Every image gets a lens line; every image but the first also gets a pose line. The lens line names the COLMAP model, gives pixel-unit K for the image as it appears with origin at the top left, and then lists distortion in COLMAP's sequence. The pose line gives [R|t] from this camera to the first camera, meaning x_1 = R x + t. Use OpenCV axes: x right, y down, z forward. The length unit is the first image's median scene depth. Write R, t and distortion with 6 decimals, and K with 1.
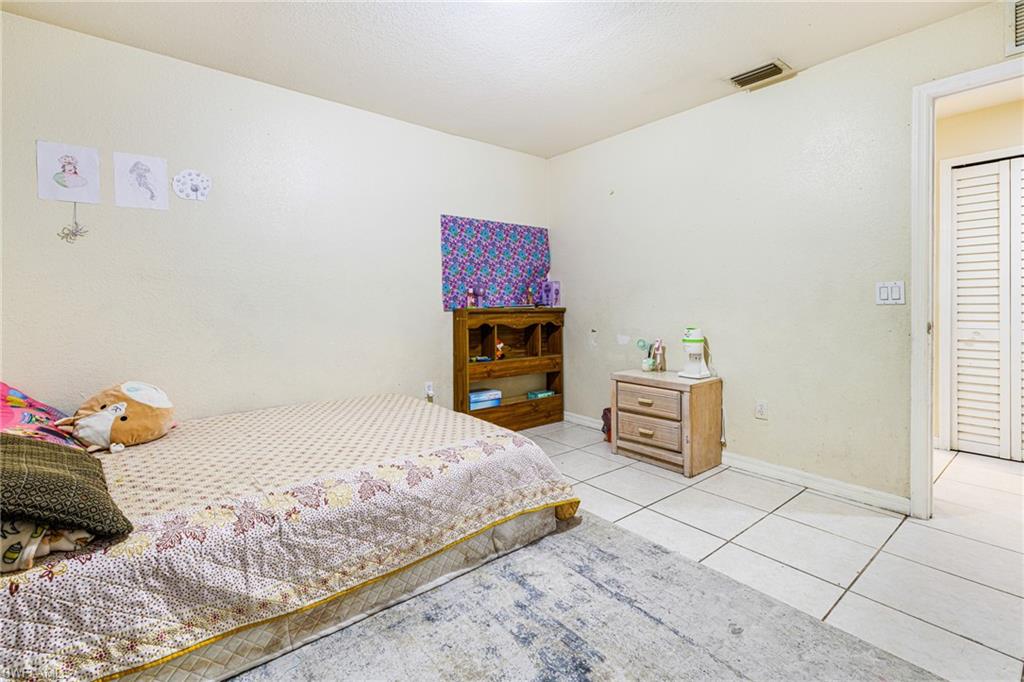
lens RADIAL K [[452.3, 0, 508.0], [0, 452.3, 304.9], [0, 0, 1]] dist [-0.000733, 0.001968]
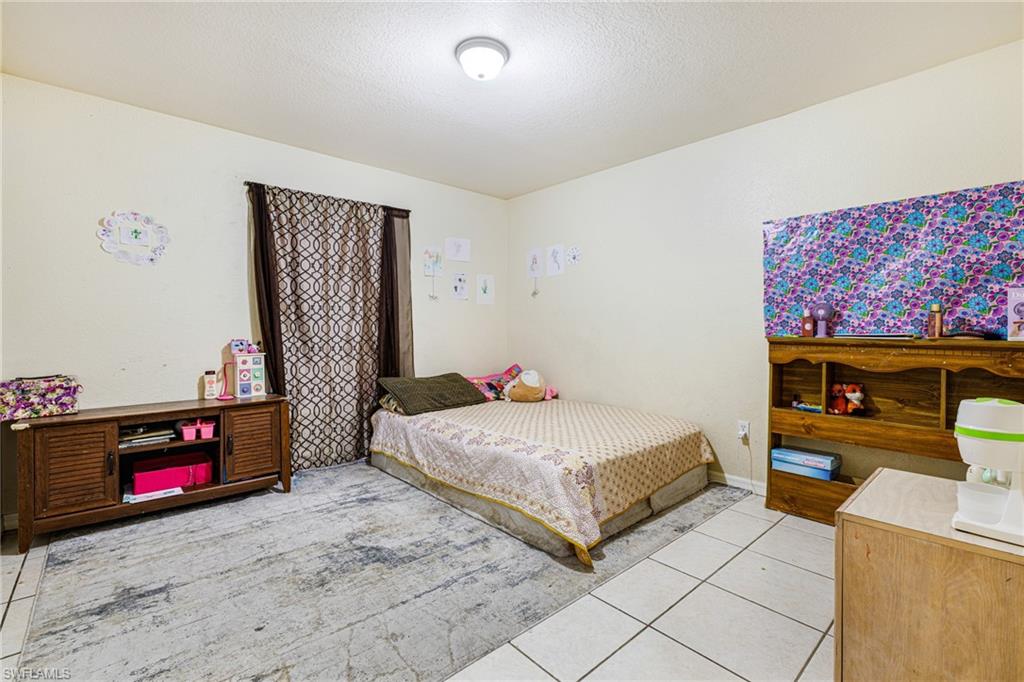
lens RADIAL K [[452.3, 0, 511.6], [0, 452.3, 332.4], [0, 0, 1]] dist [-0.000733, 0.001968]
pose [[0.063532, 0.011135, -0.997918, 1.204928], [-0.007375, 0.999916, 0.010688, -0.009372], [0.997953, 0.006681, 0.063609, 0.916881]]
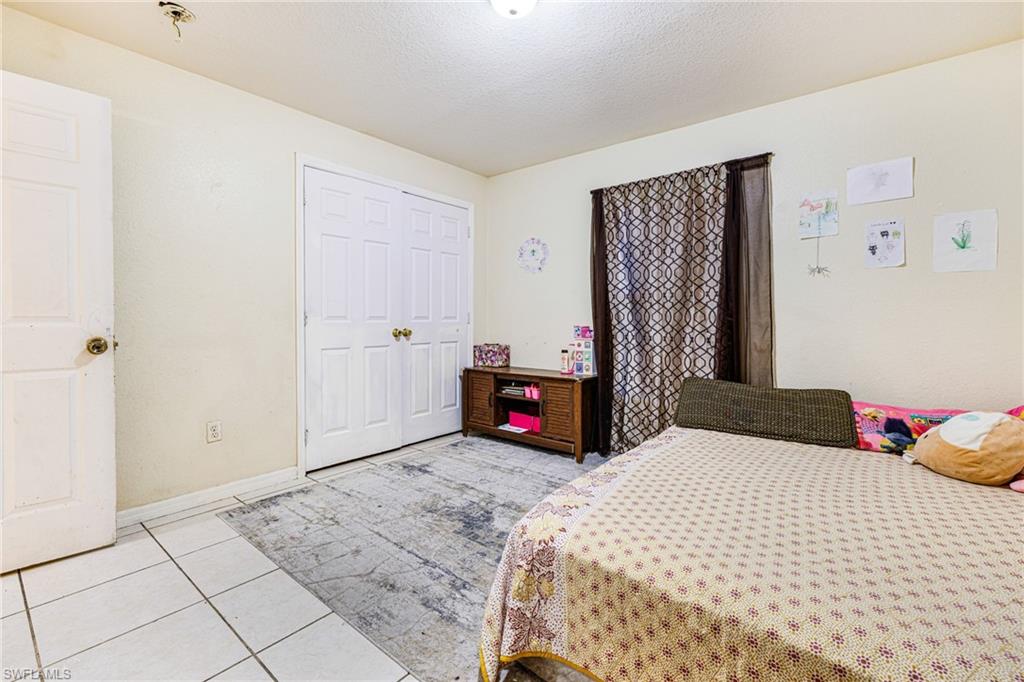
lens RADIAL K [[452.3, 0, 506.9], [0, 452.3, 324.5], [0, 0, 1]] dist [-0.000733, 0.001968]
pose [[-0.977655, 0.003907, -0.210180, 0.260206], [-0.001592, 0.999661, 0.025988, -0.016069], [0.210211, 0.025742, -0.977317, 1.865437]]
